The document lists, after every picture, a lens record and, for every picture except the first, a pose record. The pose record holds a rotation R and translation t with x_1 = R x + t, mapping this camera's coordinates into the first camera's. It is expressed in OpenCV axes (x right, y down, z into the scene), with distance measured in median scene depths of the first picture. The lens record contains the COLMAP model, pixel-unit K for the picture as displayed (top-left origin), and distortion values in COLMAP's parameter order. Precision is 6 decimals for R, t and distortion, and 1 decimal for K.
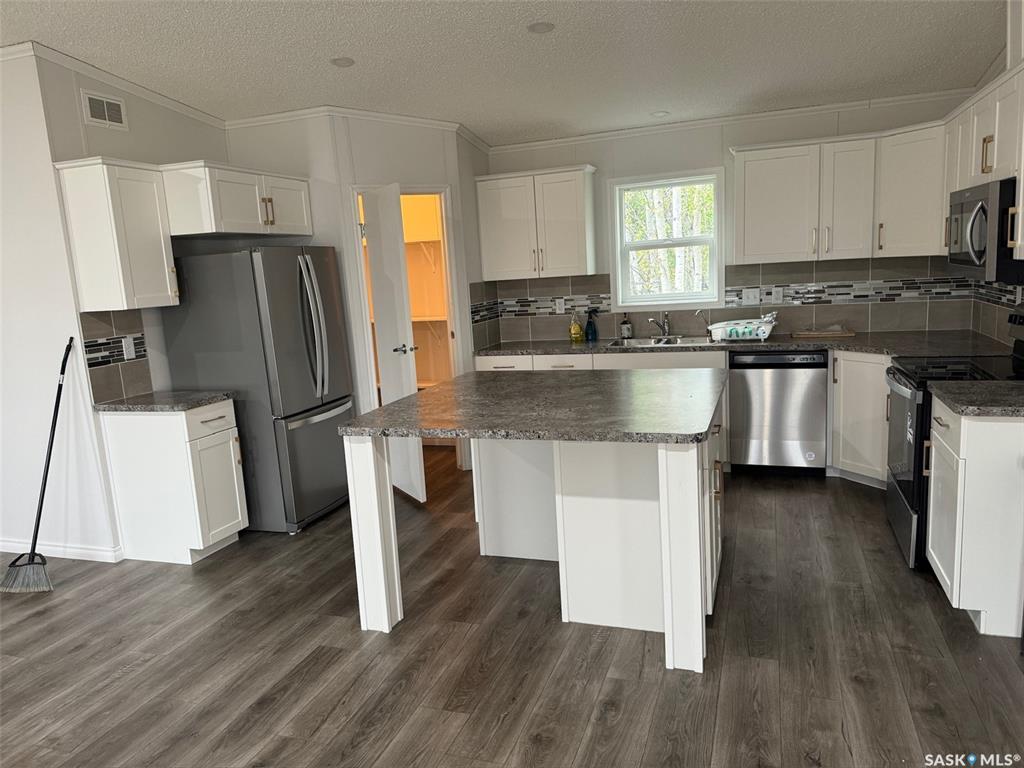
lens RADIAL K [[720.5, 0, 512.0], [0, 720.5, 388.8], [0, 0, 1]] dist [0.017689, -0.001913]
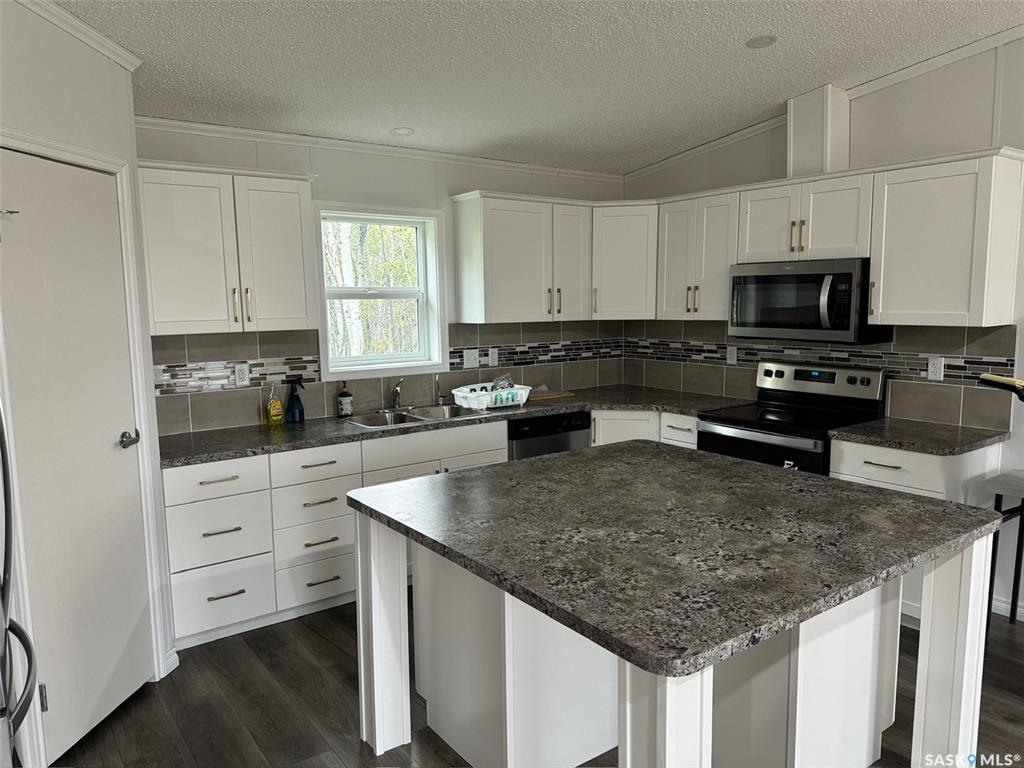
lens RADIAL K [[720.5, 0, 509.0], [0, 720.5, 387.2], [0, 0, 1]] dist [0.017689, -0.001913]
pose [[0.579630, -0.042524, 0.813769, -0.364375], [0.114180, 0.993024, -0.029437, -0.060174], [-0.806841, 0.109979, 0.580442, 0.448801]]
